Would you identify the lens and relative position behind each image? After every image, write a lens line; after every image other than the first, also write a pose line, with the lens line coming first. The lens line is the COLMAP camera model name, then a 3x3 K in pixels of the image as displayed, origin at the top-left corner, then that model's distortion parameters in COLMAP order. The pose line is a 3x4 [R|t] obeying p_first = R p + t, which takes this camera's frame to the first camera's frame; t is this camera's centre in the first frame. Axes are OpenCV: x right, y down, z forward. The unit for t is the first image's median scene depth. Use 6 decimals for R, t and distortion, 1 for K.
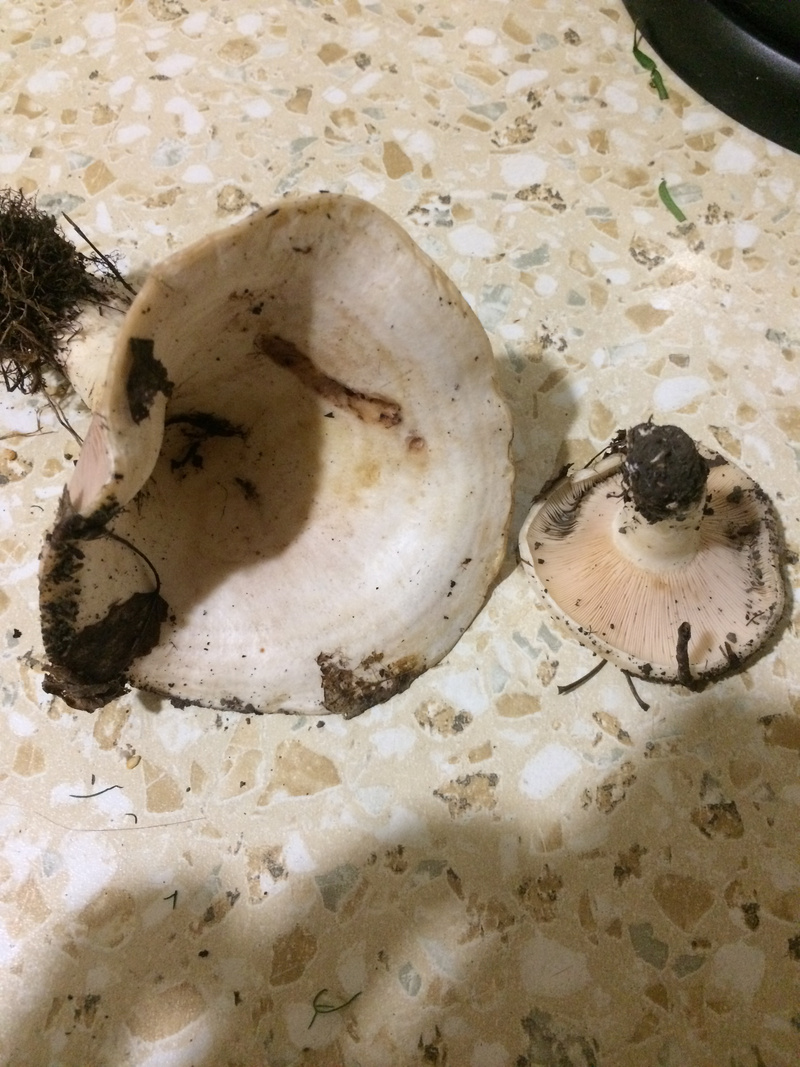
lens RADIAL K [[903.6, 0, 402.4], [0, 903.6, 531.2], [0, 0, 1]] dist [0.009037, -0.082392]
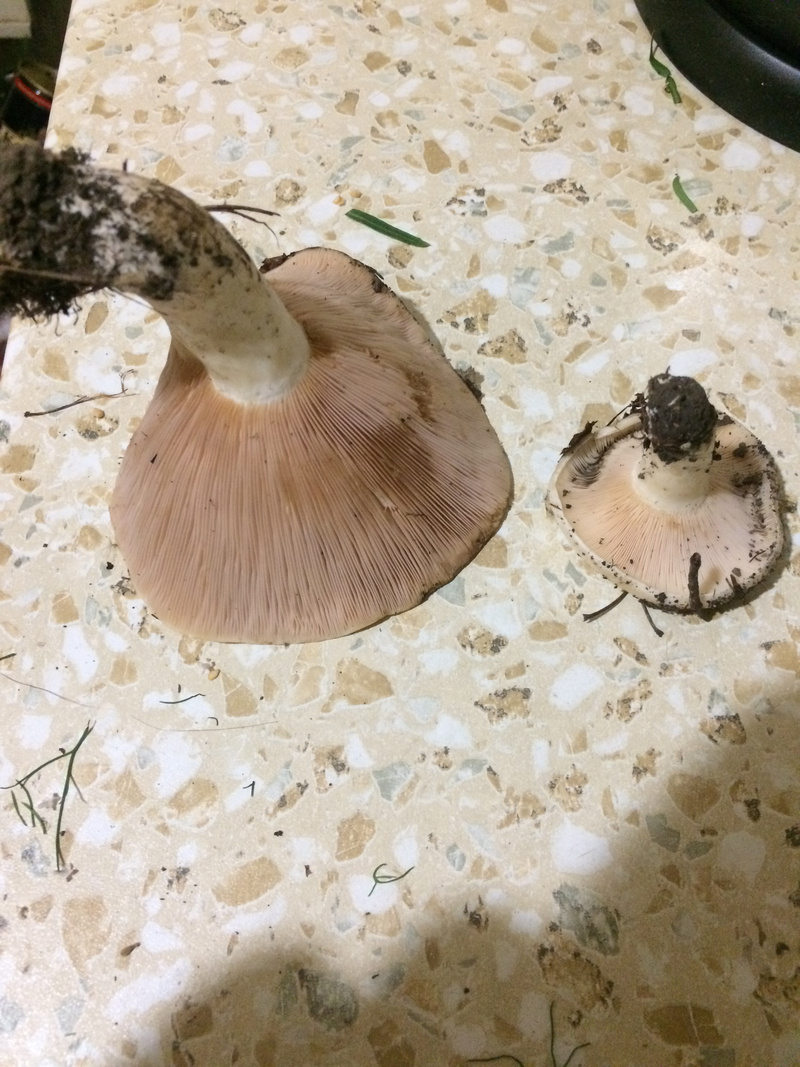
lens RADIAL K [[903.6, 0, 396.2], [0, 903.6, 542.4], [0, 0, 1]] dist [0.009037, -0.082392]
pose [[0.999901, 0.006557, -0.012478, -0.050056], [-0.006566, 0.999978, -0.000642, 0.083113], [0.012474, 0.000724, 0.999922, -0.142638]]
